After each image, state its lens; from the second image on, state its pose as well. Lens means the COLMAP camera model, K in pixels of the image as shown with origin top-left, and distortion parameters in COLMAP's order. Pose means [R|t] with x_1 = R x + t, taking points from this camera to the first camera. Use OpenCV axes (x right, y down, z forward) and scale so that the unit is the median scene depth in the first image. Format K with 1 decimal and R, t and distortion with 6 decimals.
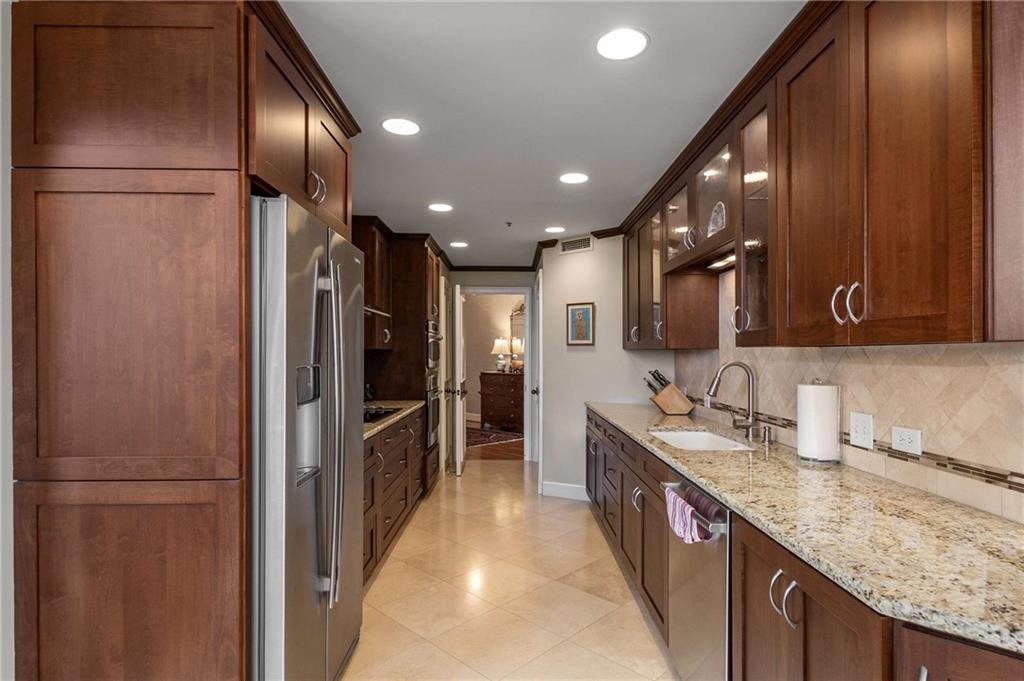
lens RADIAL K [[478.5, 0, 514.5], [0, 478.5, 345.9], [0, 0, 1]] dist [0.007398, -0.005521]
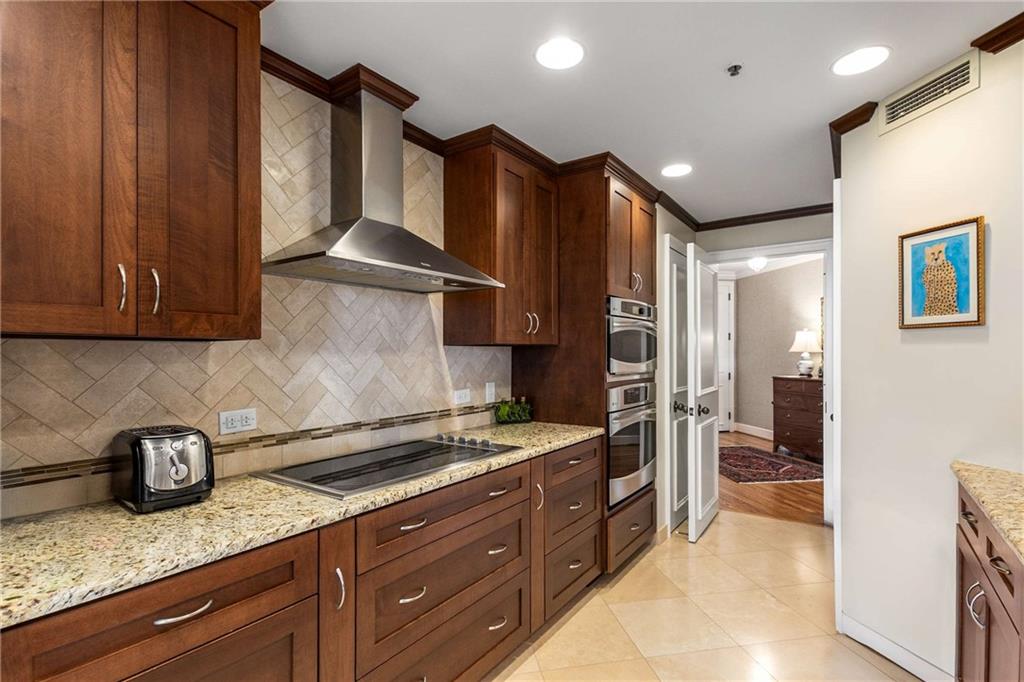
lens RADIAL K [[478.5, 0, 517.6], [0, 478.5, 357.9], [0, 0, 1]] dist [0.007398, -0.005521]
pose [[0.822205, -0.002580, -0.569185, 0.070366], [0.017112, 0.999650, 0.020188, 0.011115], [0.568934, -0.026338, 0.821961, 0.425279]]
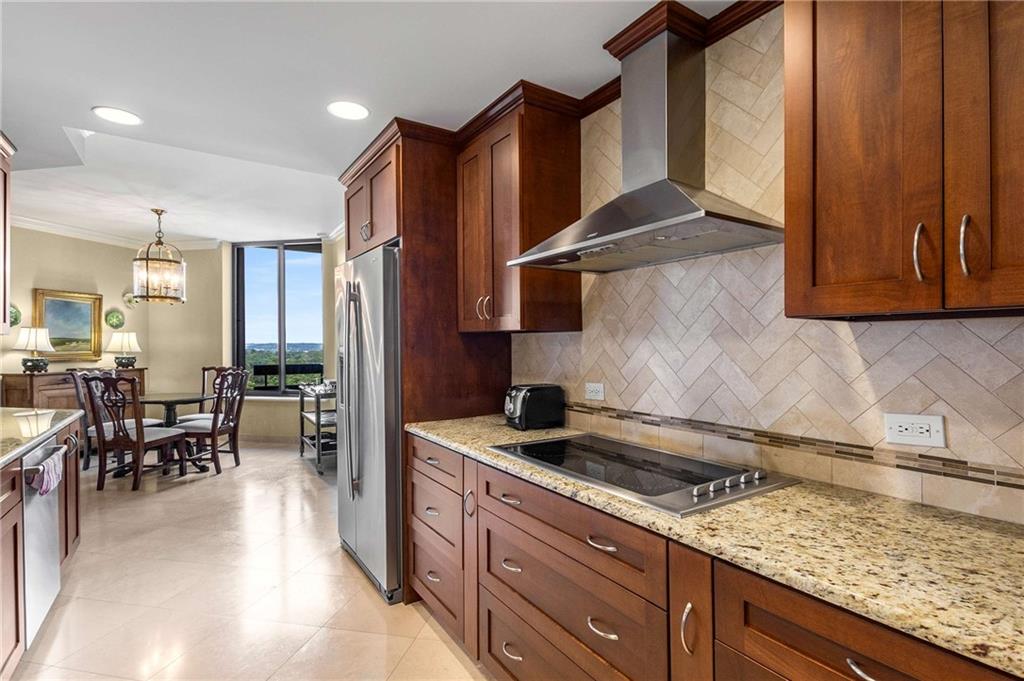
lens RADIAL K [[478.5, 0, 514.6], [0, 478.5, 345.6], [0, 0, 1]] dist [0.007398, -0.005521]
pose [[-0.830464, 0.003402, -0.557062, 0.016311], [0.012073, 0.999856, -0.011891, 0.022438], [0.556941, -0.016601, -0.830386, 0.974491]]
